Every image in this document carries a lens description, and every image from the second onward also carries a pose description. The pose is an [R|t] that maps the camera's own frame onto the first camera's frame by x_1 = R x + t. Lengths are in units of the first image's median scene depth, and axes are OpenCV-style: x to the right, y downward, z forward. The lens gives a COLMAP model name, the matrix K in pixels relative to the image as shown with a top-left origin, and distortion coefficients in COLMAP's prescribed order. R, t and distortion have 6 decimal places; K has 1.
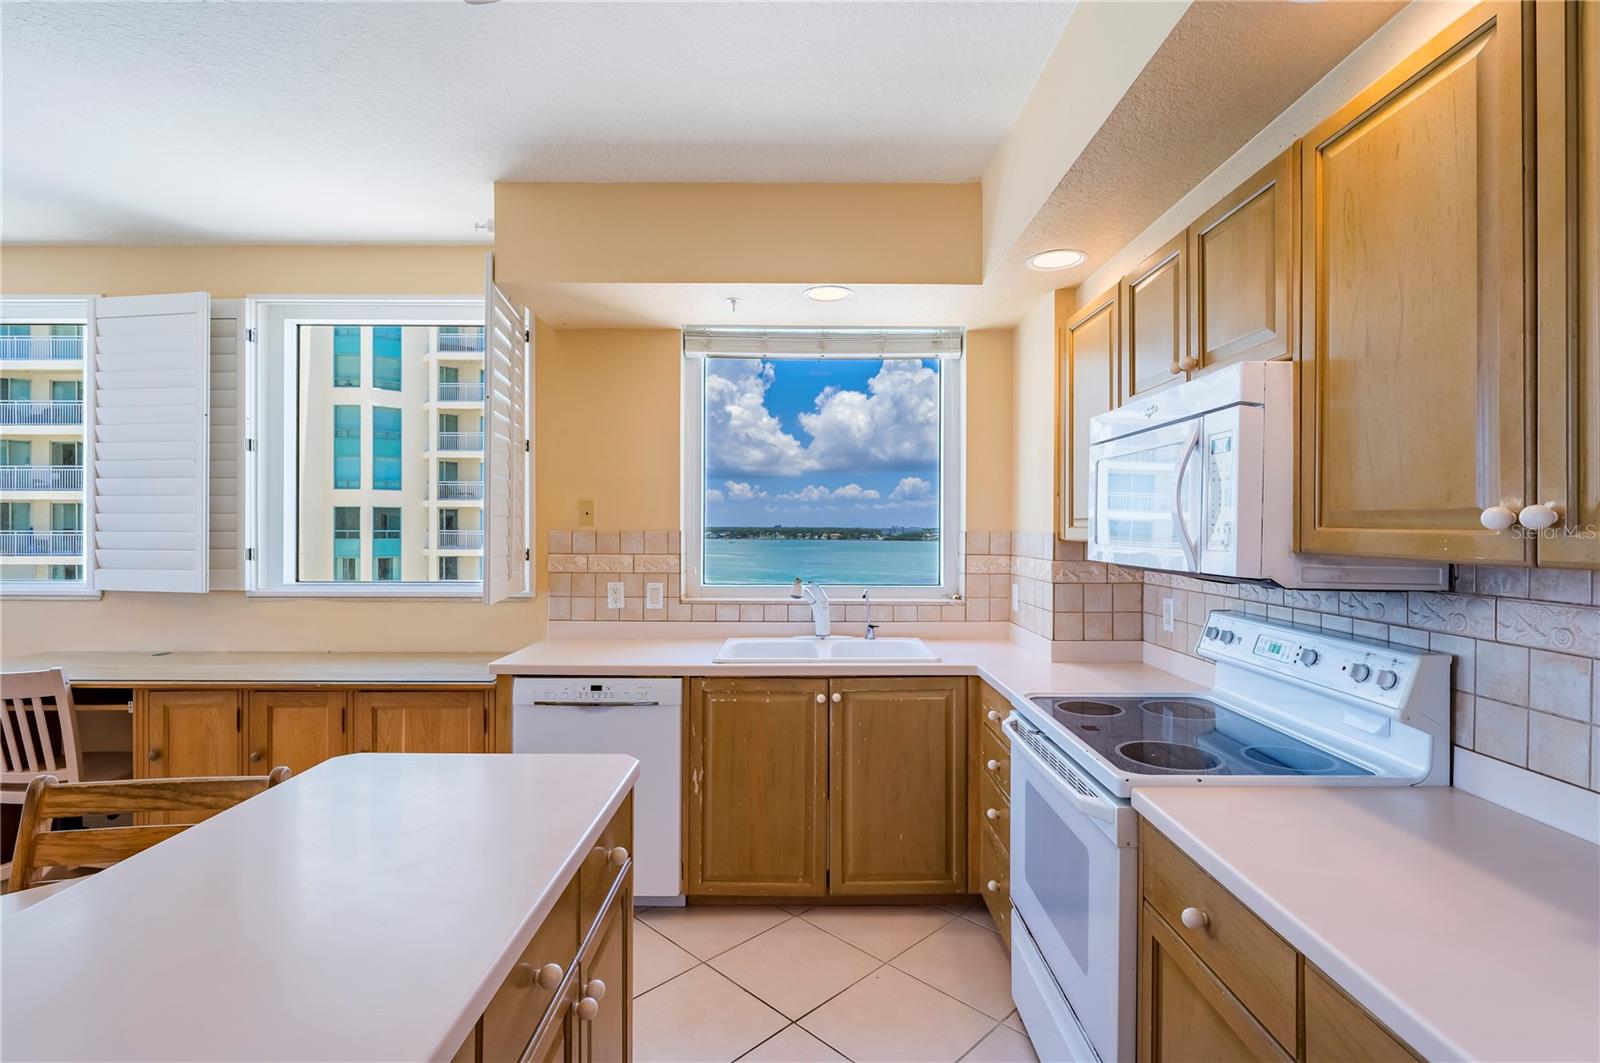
lens RADIAL K [[760.6, 0, 804.2], [0, 760.6, 533.1], [0, 0, 1]] dist [0.000188, -0.000486]
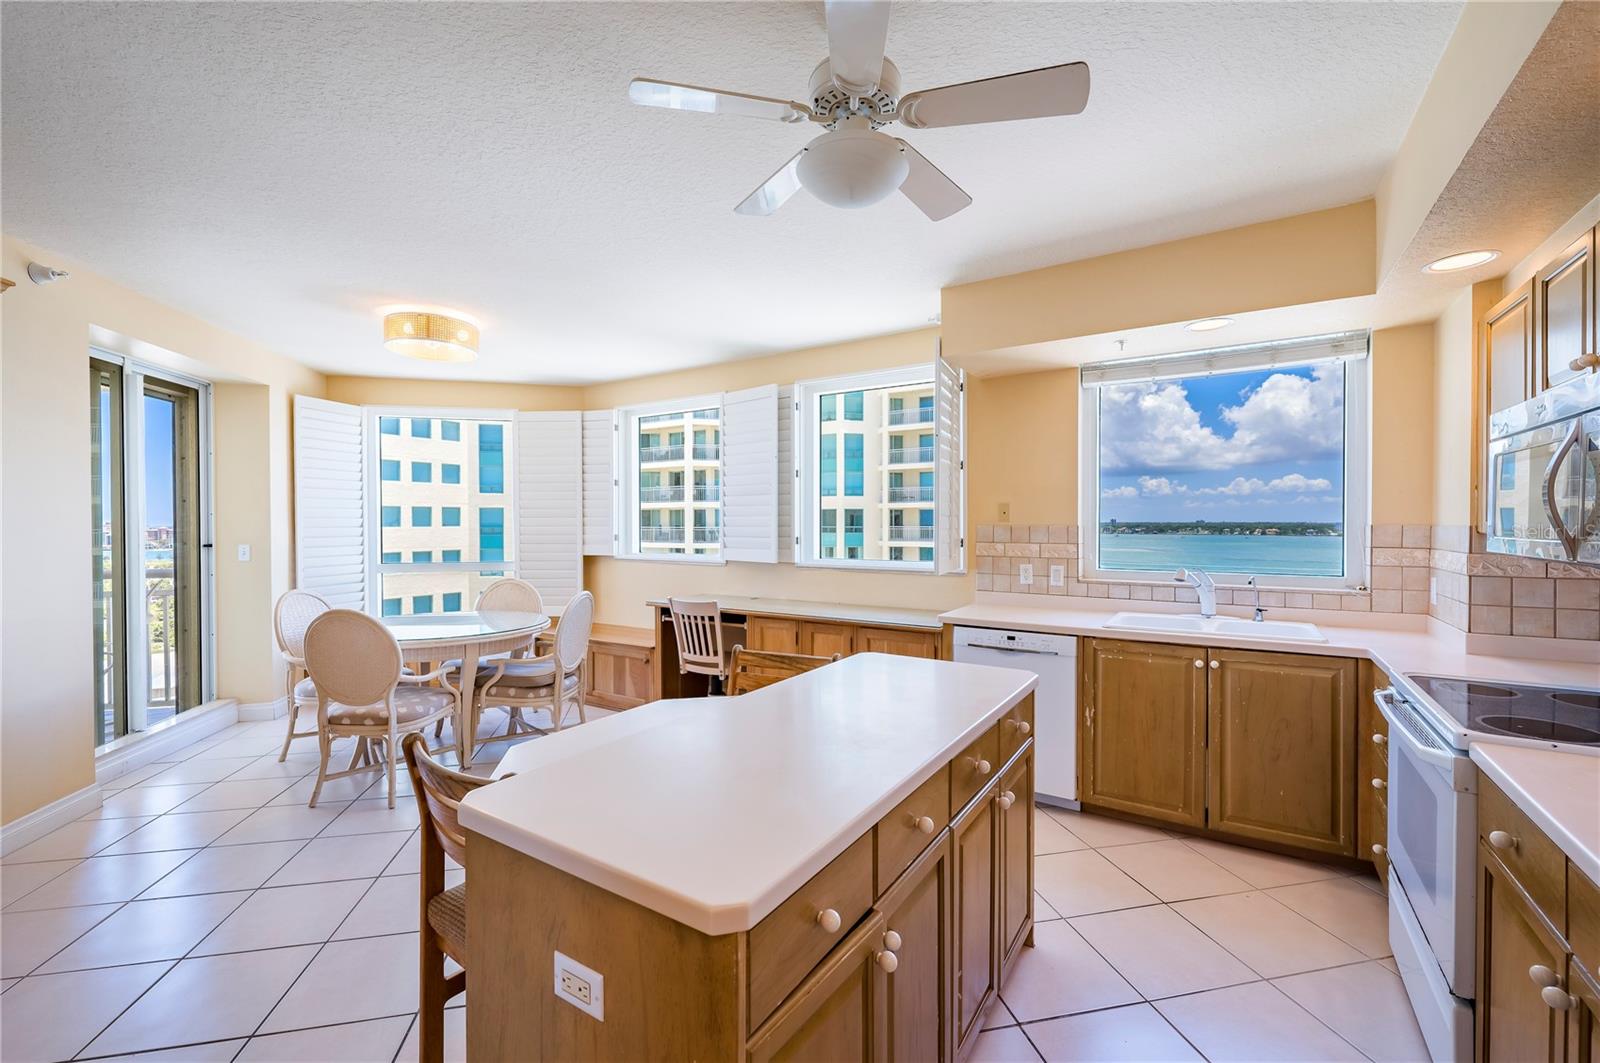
lens RADIAL K [[659.3, 0, 802.5], [0, 659.3, 527.9], [0, 0, 1]] dist [0.000960, -0.000853]
pose [[0.838264, -0.001111, -0.545263, 0.063673], [0.000667, 0.999999, -0.001012, 0.002556], [0.545264, 0.000485, 0.838264, -0.216117]]
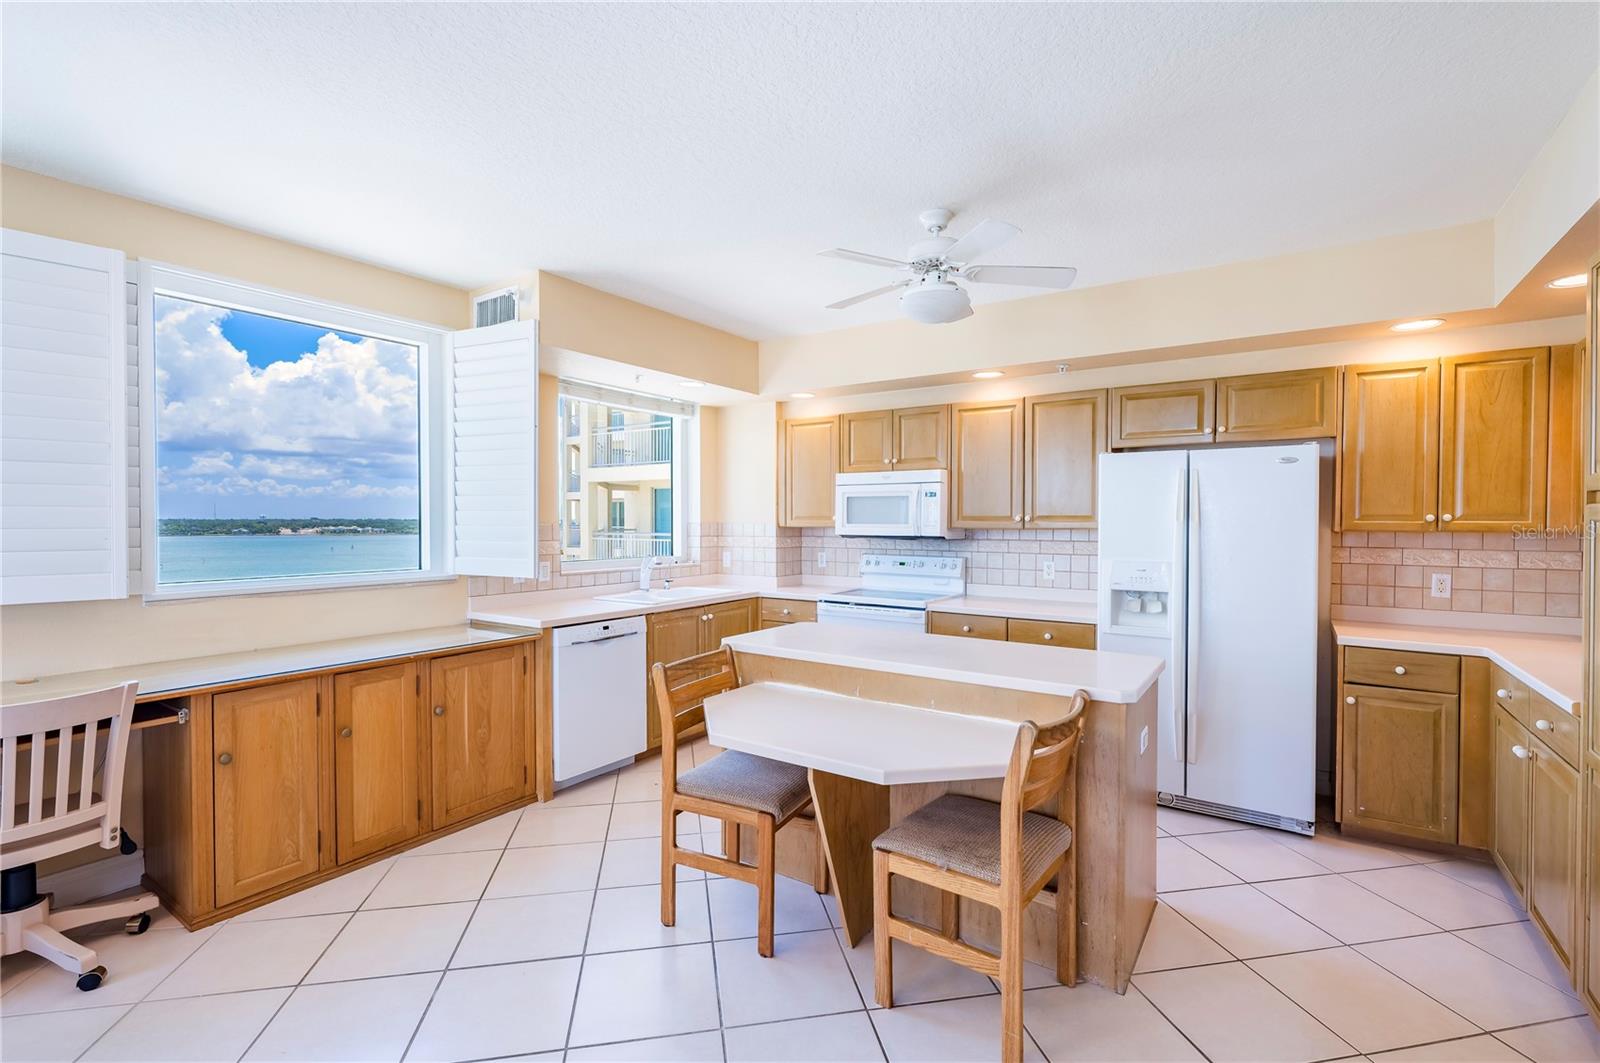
lens RADIAL K [[693.7, 0, 807.7], [0, 693.7, 529.8], [0, 0, 1]] dist [-0.011468, -0.000330]
pose [[0.557606, -0.011932, 0.830020, -1.153327], [0.006030, 0.999929, 0.010324, -0.001397], [-0.830084, -0.000751, 0.557638, -0.091230]]
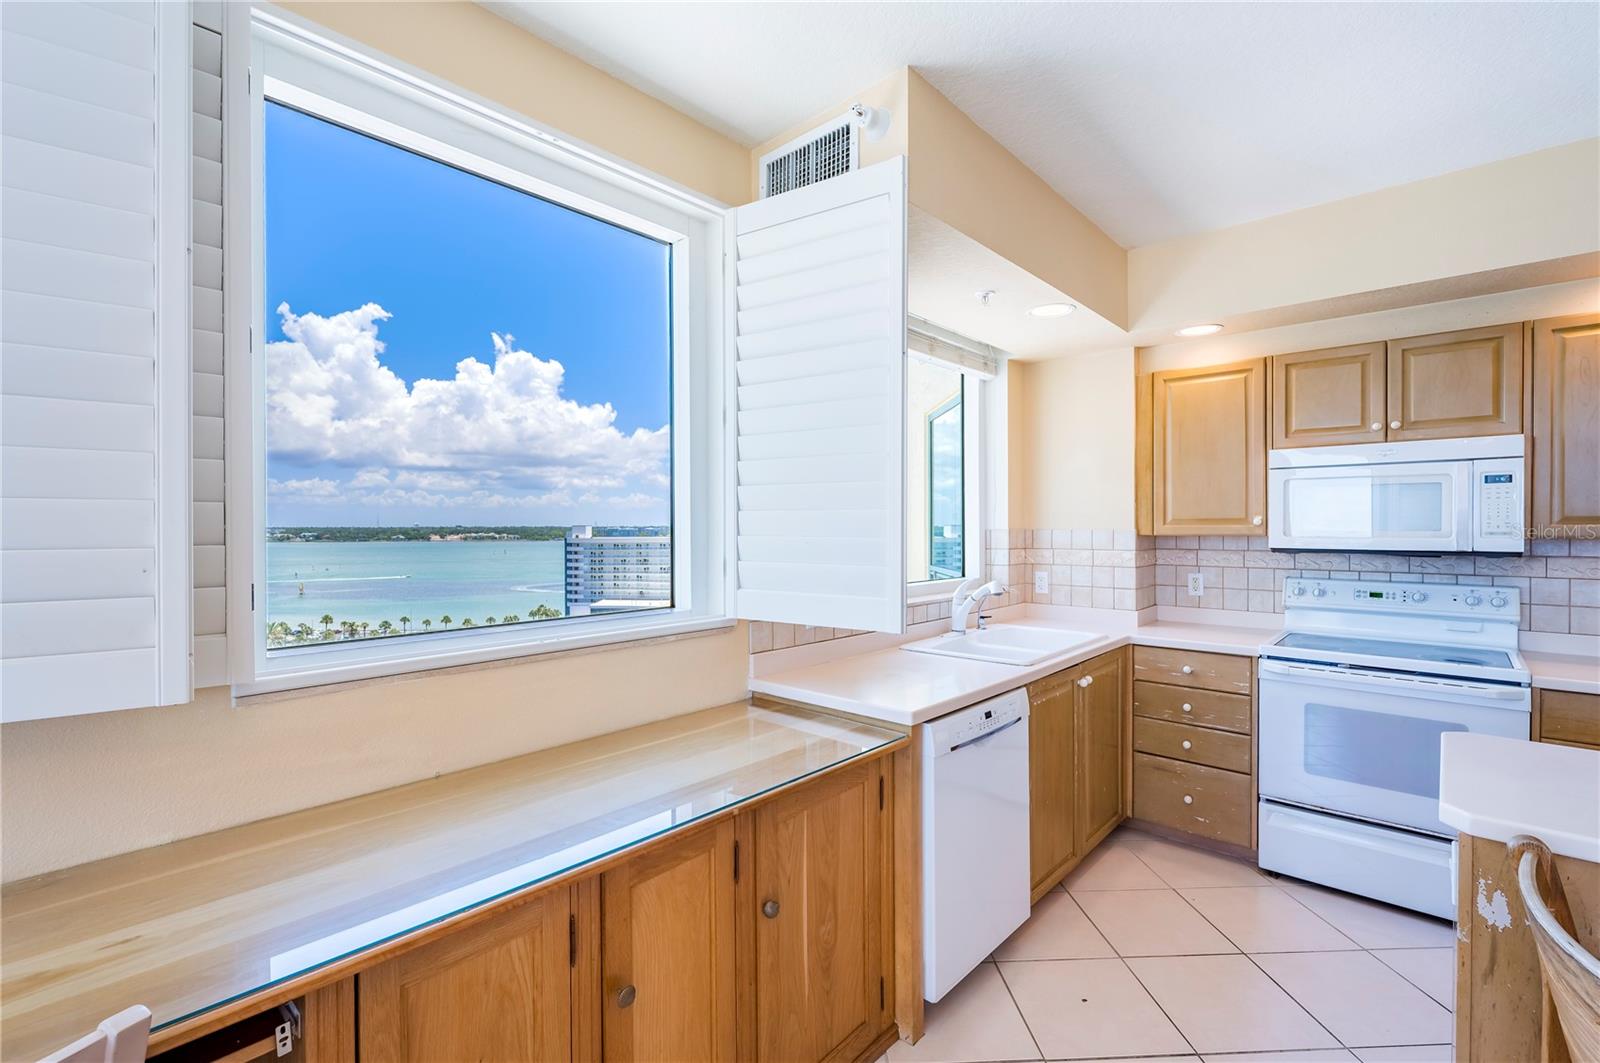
lens RADIAL K [[693.7, 0, 807.7], [0, 693.7, 529.8], [0, 0, 1]] dist [-0.011468, -0.000330]
pose [[0.678625, -0.006499, 0.734456, -0.955748], [0.009133, 0.999958, 0.000409, -0.006341], [-0.734428, 0.006431, 0.678656, 0.602868]]
